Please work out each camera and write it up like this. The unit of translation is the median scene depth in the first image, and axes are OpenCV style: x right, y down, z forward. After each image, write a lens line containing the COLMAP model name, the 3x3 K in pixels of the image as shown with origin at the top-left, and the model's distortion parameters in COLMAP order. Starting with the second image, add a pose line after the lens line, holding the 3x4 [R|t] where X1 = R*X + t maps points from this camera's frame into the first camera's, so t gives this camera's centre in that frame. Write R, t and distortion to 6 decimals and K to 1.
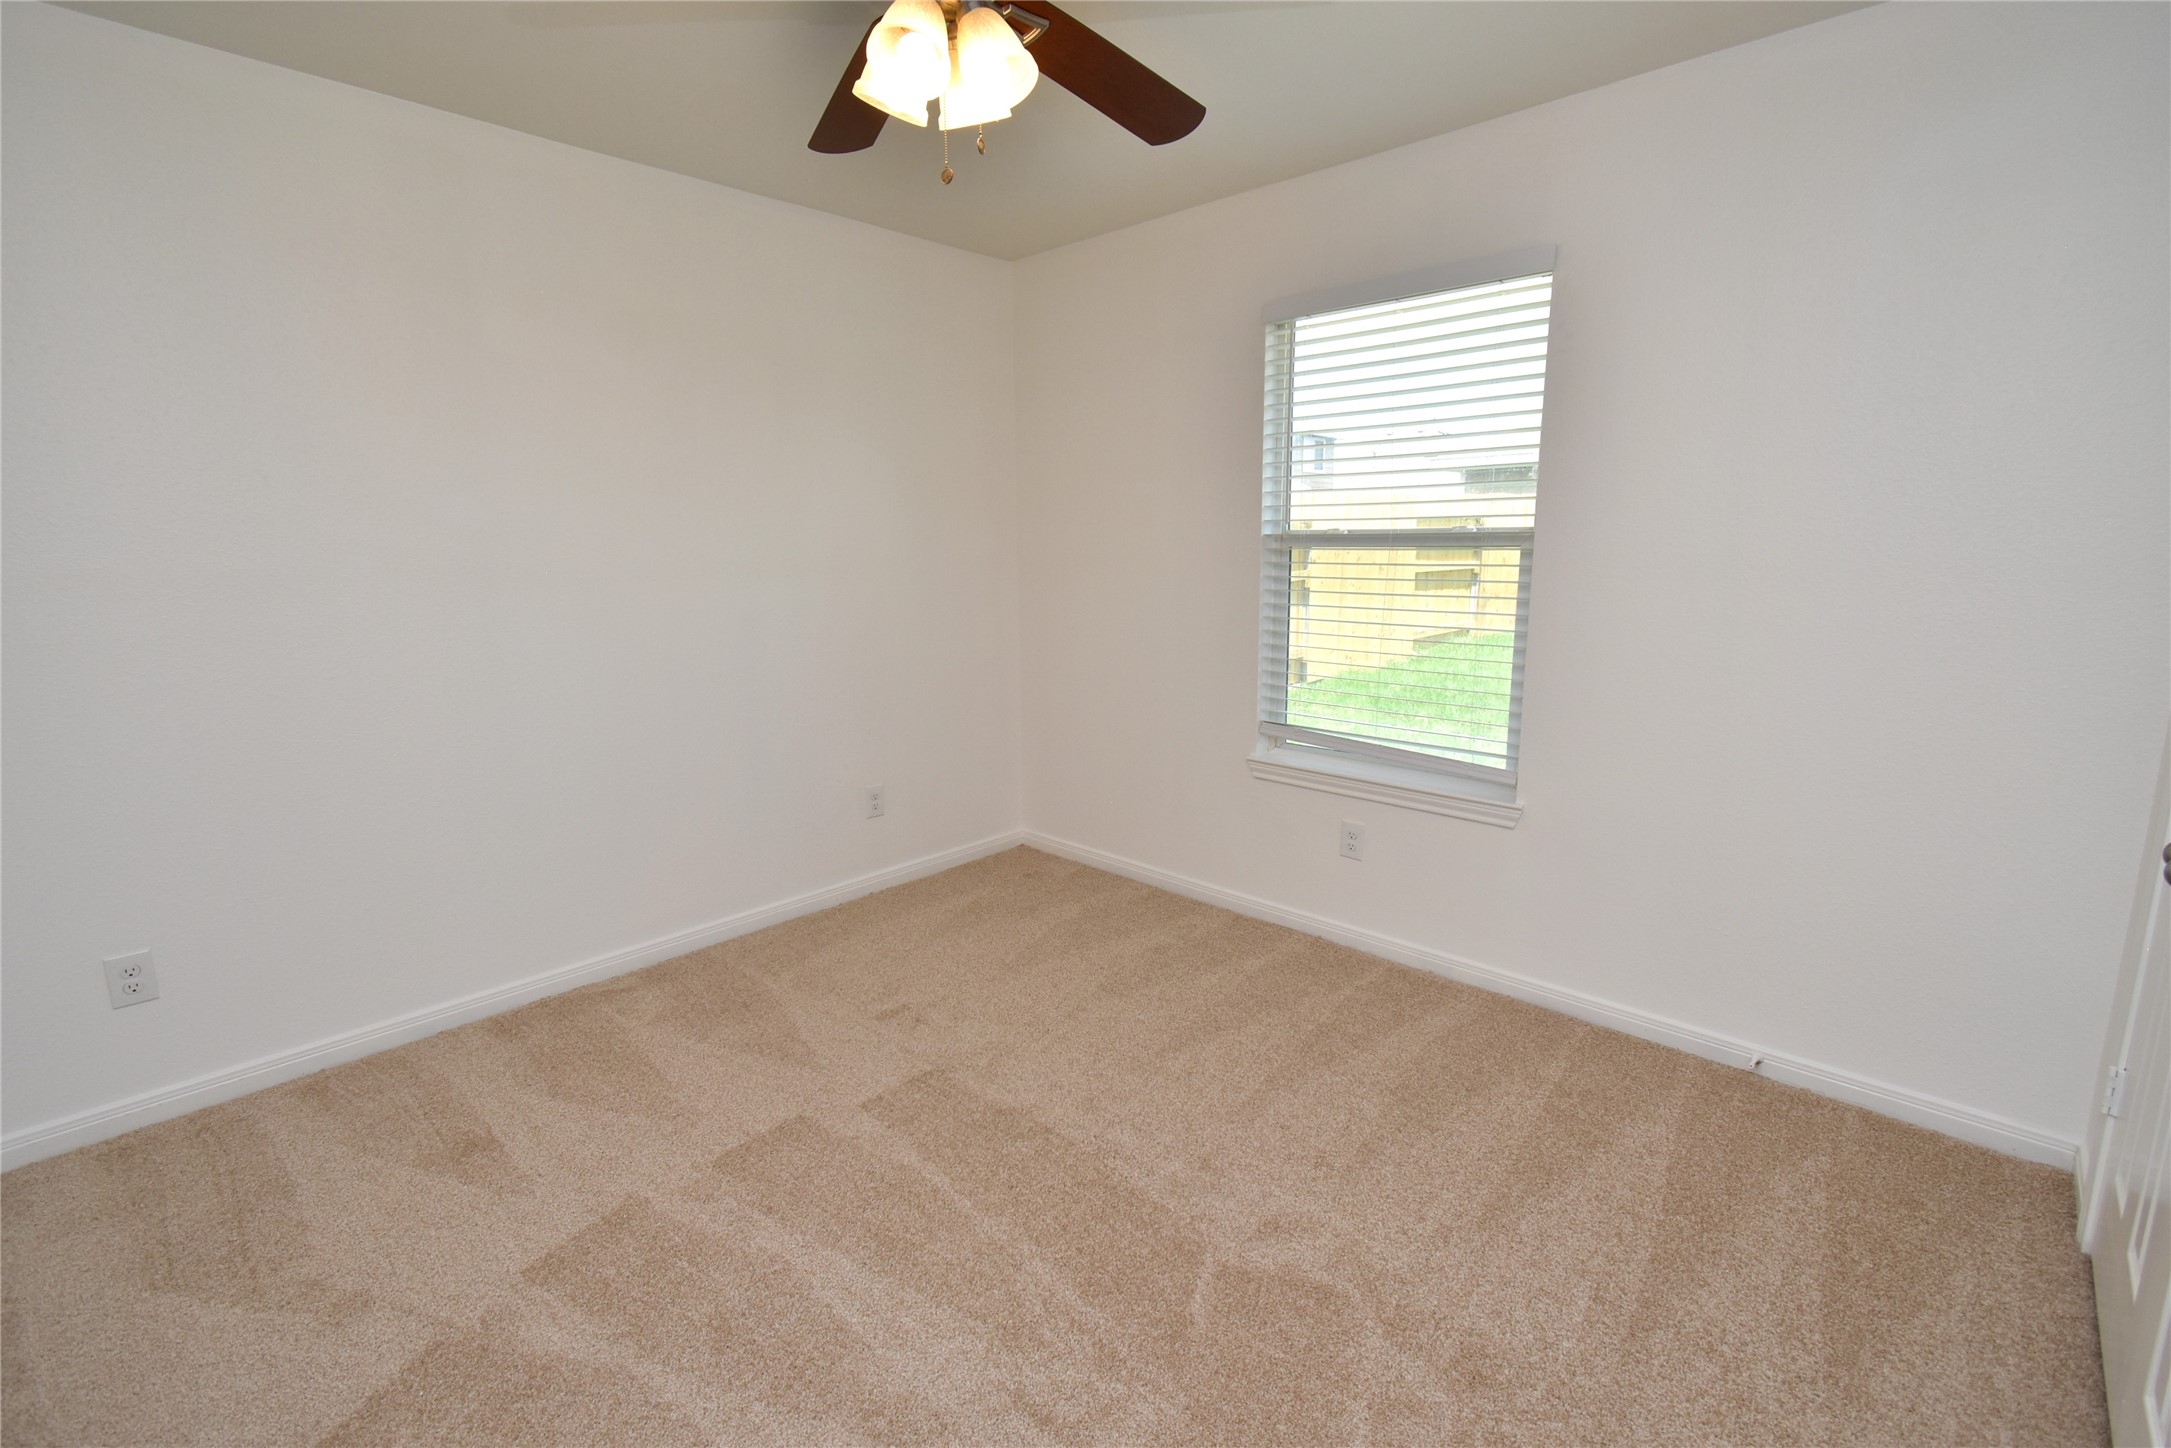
lens RADIAL K [[956.1, 0, 1085.3], [0, 956.1, 716.9], [0, 0, 1]] dist [0.001527, 0.000263]
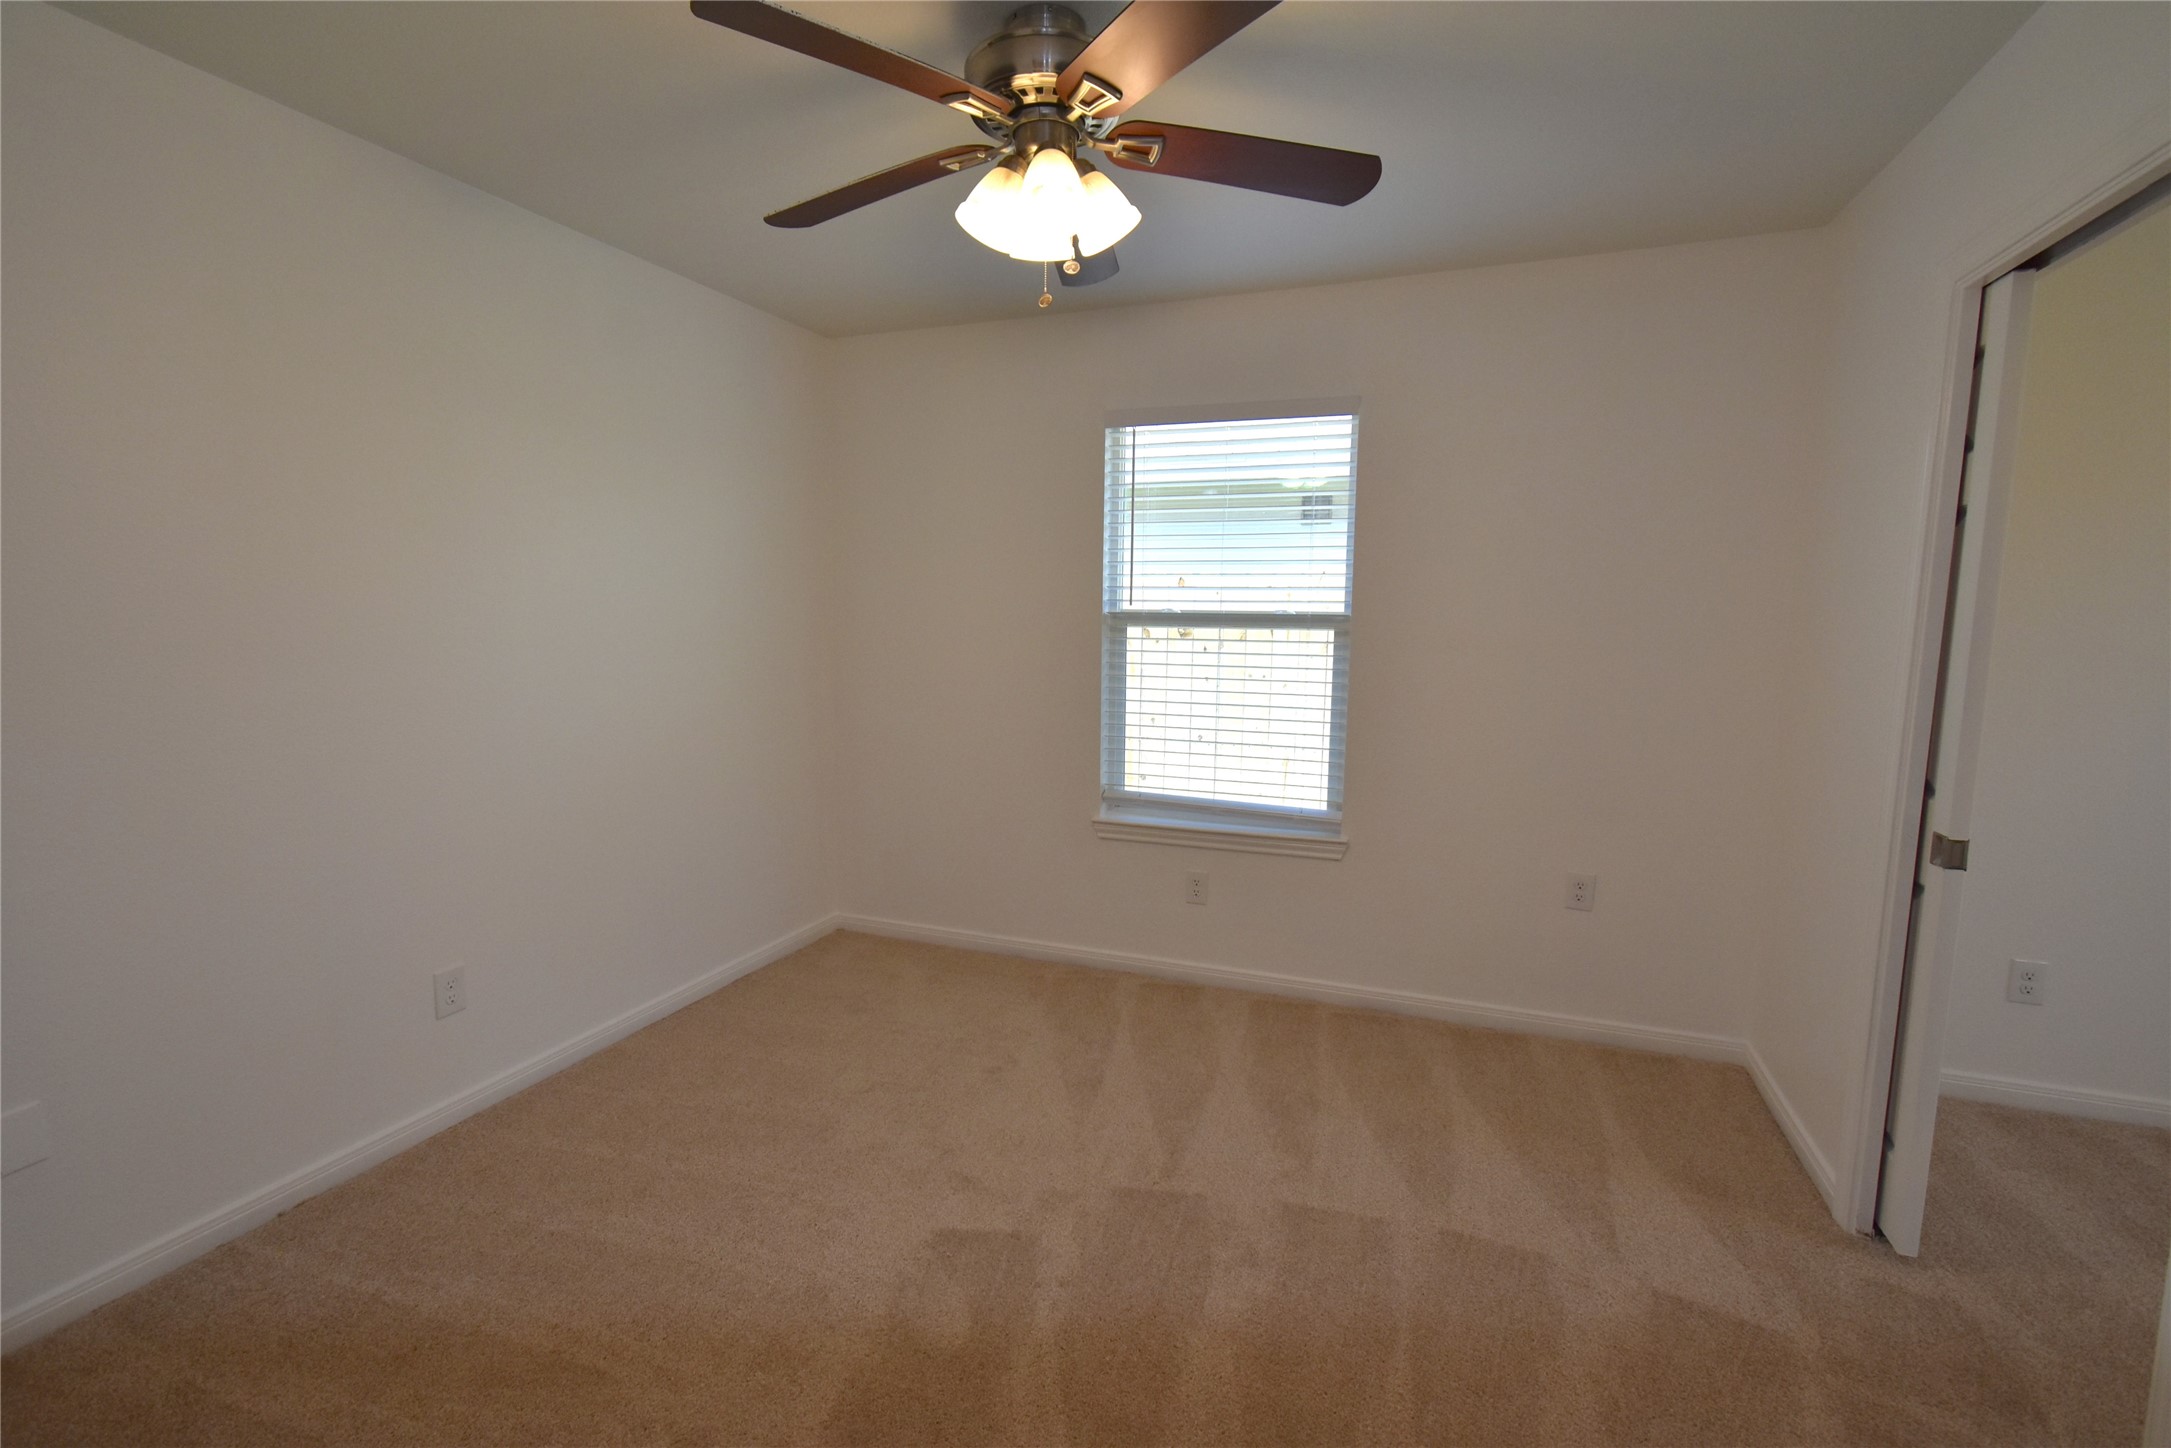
lens RADIAL K [[956.1, 0, 1087.2], [0, 956.1, 708.7], [0, 0, 1]] dist [0.001527, 0.000263]
pose [[0.921413, -0.024977, 0.387781, -0.272863], [0.057054, 0.995813, -0.071427, -0.004507], [-0.384374, 0.087938, 0.918980, 0.008705]]
